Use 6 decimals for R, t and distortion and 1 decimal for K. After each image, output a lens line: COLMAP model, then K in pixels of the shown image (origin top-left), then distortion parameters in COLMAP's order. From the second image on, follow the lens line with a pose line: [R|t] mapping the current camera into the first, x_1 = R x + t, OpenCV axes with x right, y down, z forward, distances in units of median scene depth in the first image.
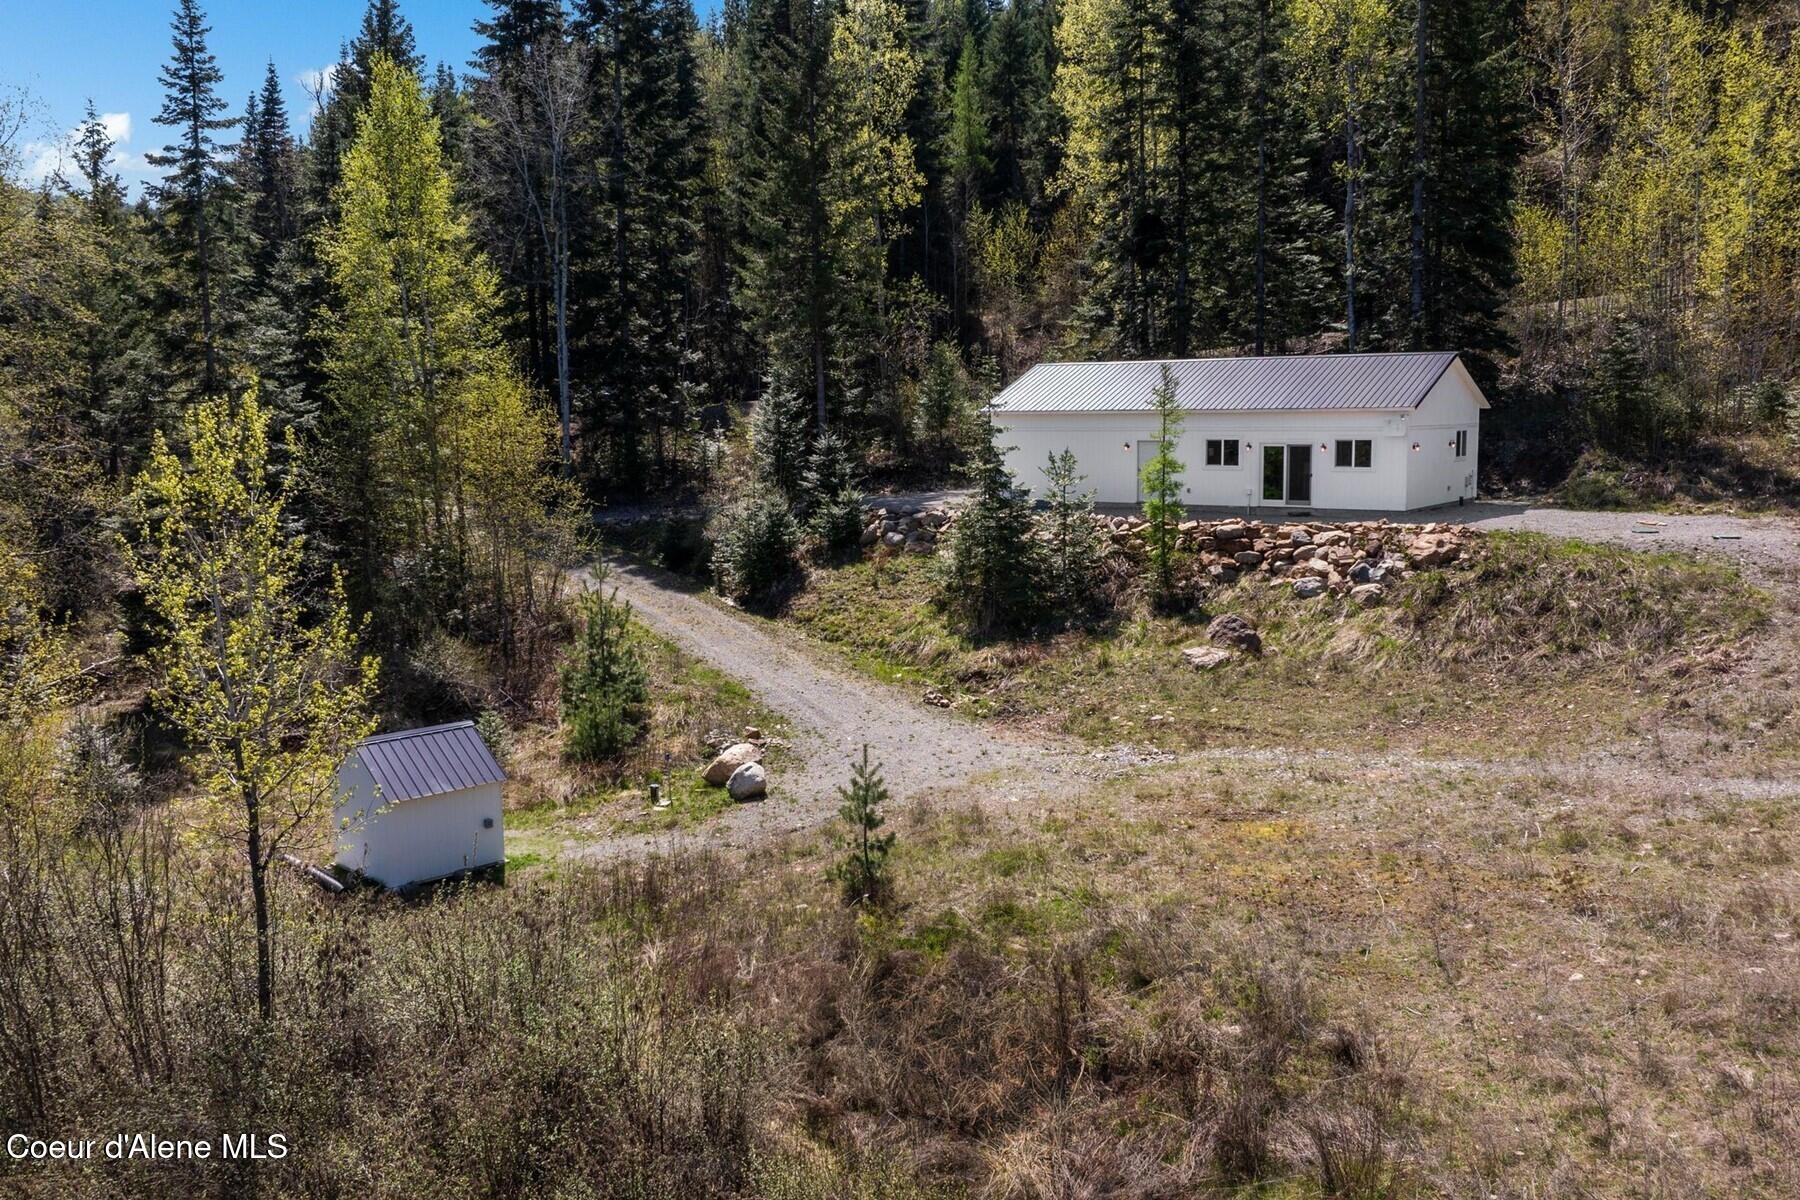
lens RADIAL K [[1613.5, 0, 903.1], [0, 1613.5, 544.9], [0, 0, 1]] dist [0.001756, -0.000118]
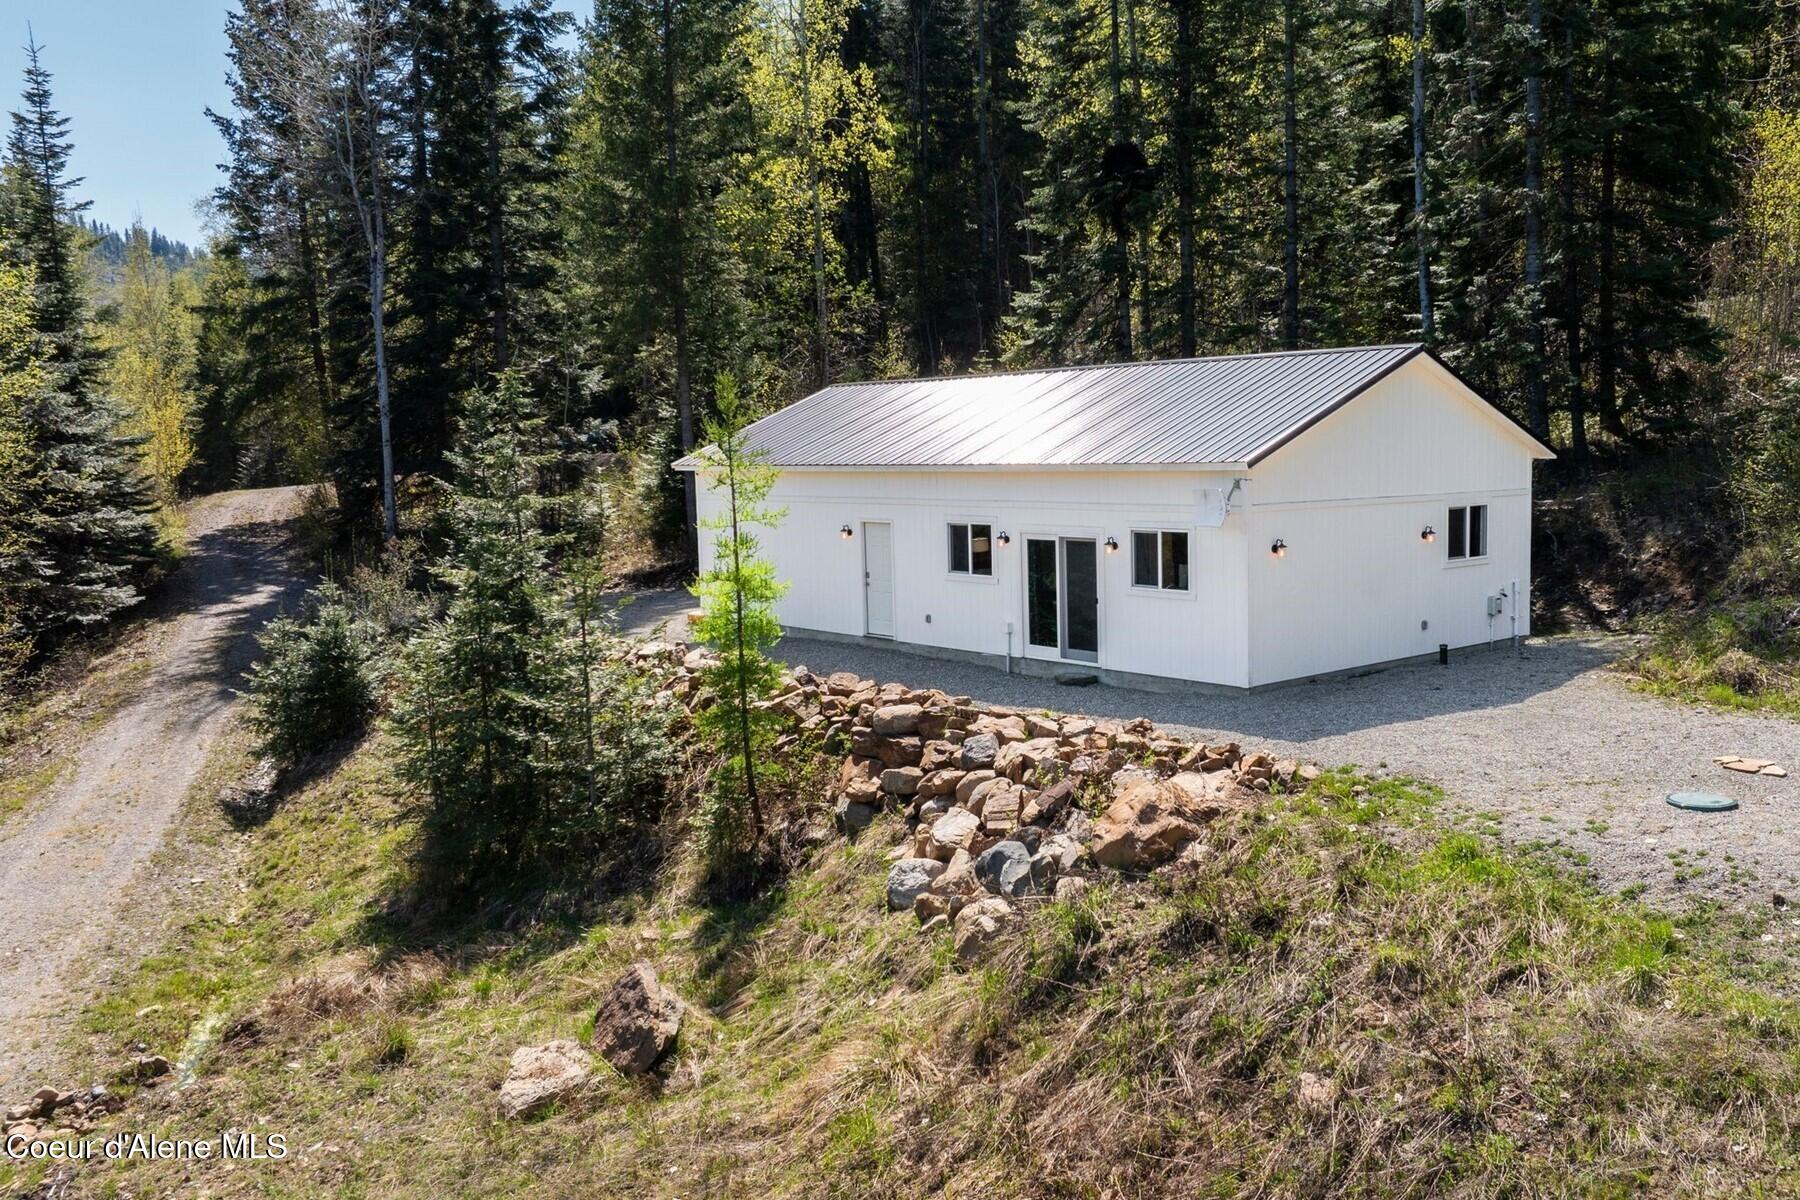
lens RADIAL K [[1613.5, 0, 903.1], [0, 1613.5, 544.9], [0, 0, 1]] dist [0.001756, -0.000118]
pose [[0.968781, -0.000043, -0.247918, 0.319325], [-0.005036, 0.999790, -0.019853, -0.050875], [0.247866, 0.020482, 0.968578, 0.508367]]
